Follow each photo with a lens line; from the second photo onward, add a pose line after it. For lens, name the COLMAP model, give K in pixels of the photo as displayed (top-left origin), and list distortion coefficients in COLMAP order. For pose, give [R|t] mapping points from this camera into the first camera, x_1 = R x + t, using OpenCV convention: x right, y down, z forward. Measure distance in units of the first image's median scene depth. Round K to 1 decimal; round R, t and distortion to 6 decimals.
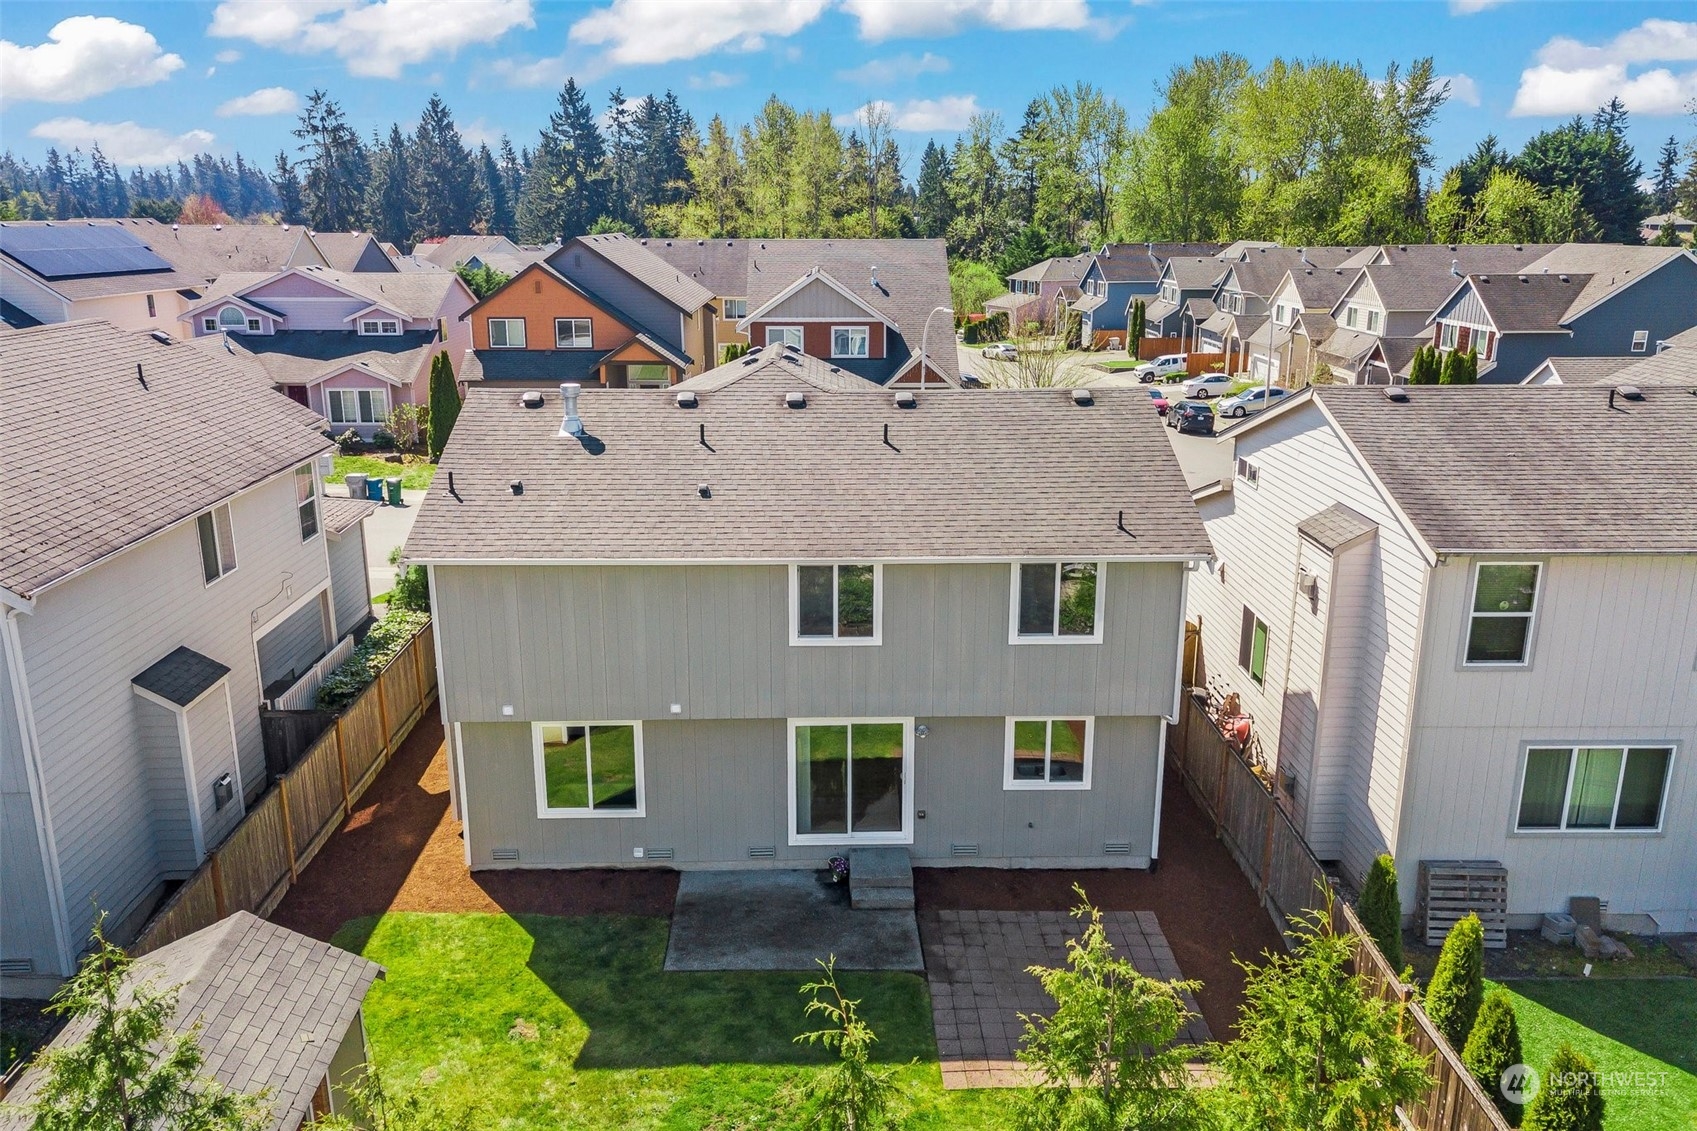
lens RADIAL K [[1295.9, 0, 846.4], [0, 1295.9, 572.9], [0, 0, 1]] dist [0.049520, -0.028919]
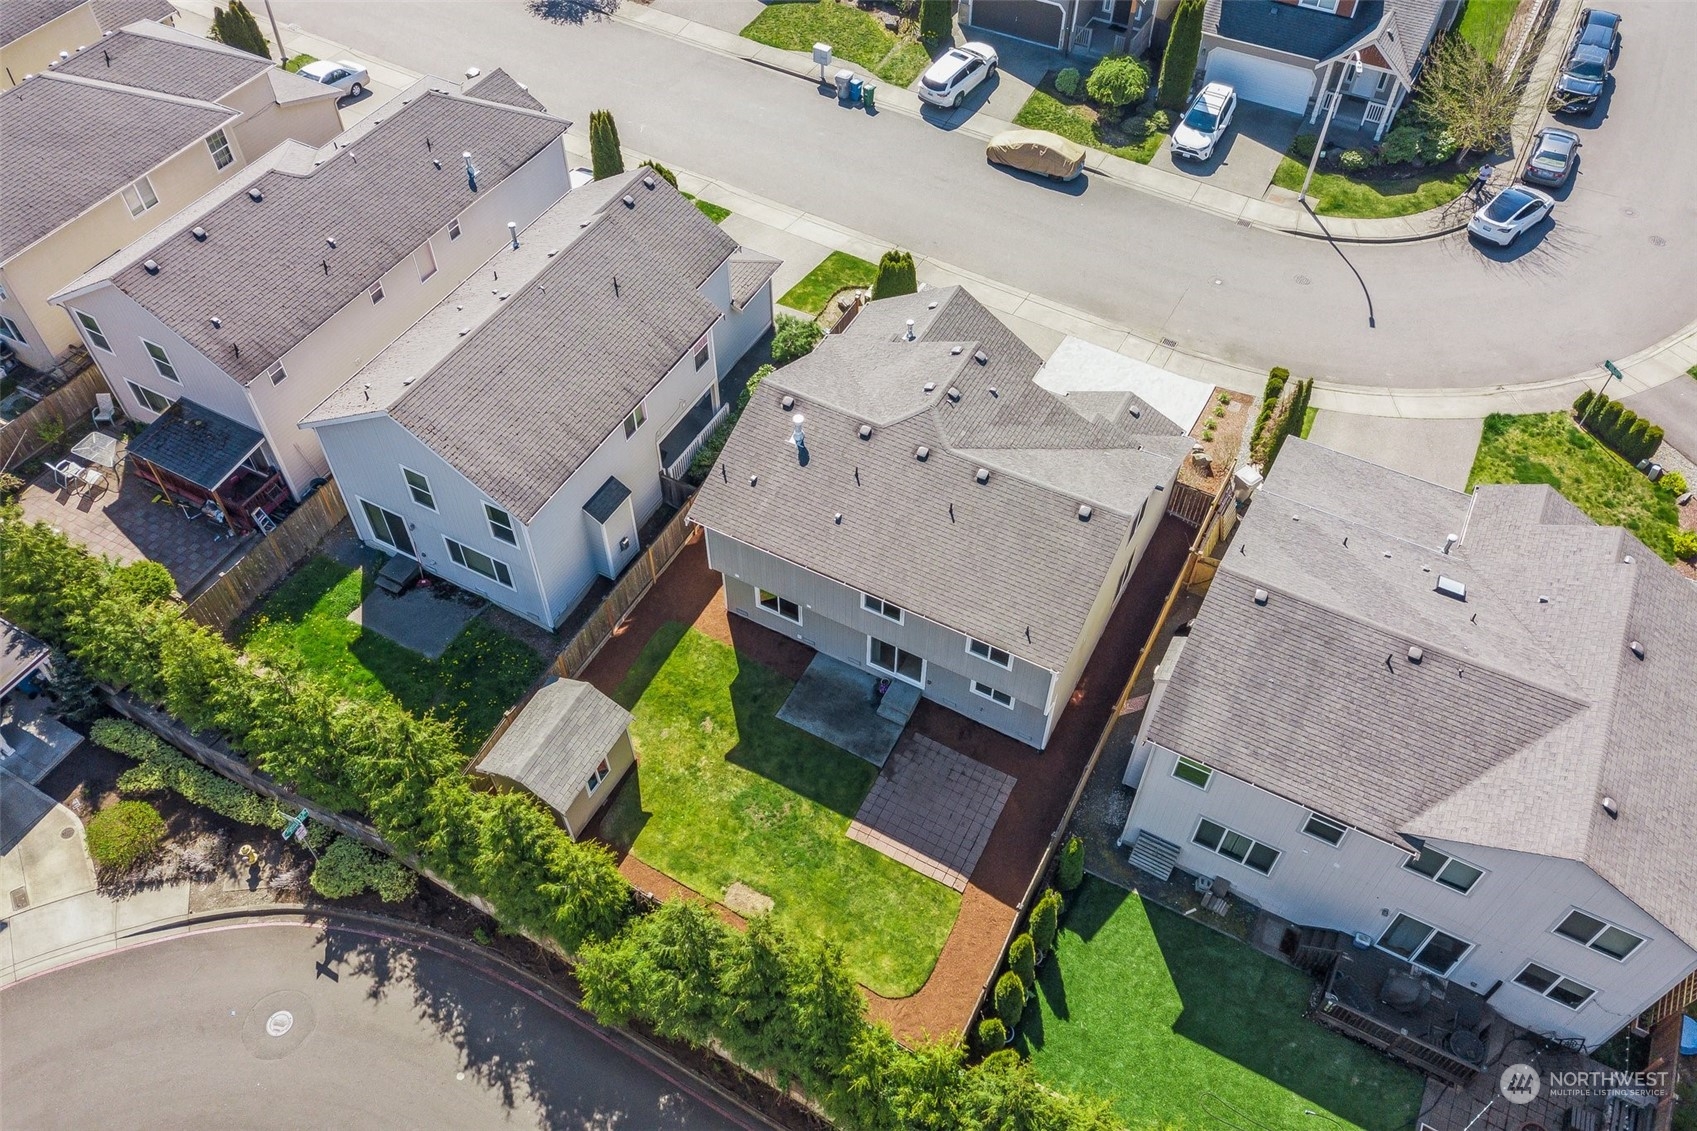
lens RADIAL K [[1295.9, 0, 852.7], [0, 1295.9, 557.9], [0, 0, 1]] dist [0.049520, -0.028919]
pose [[0.870606, 0.383022, -0.308770, 0.499803], [-0.143651, 0.798163, 0.585065, -1.102291], [0.470541, -0.465006, 0.749907, -0.401623]]
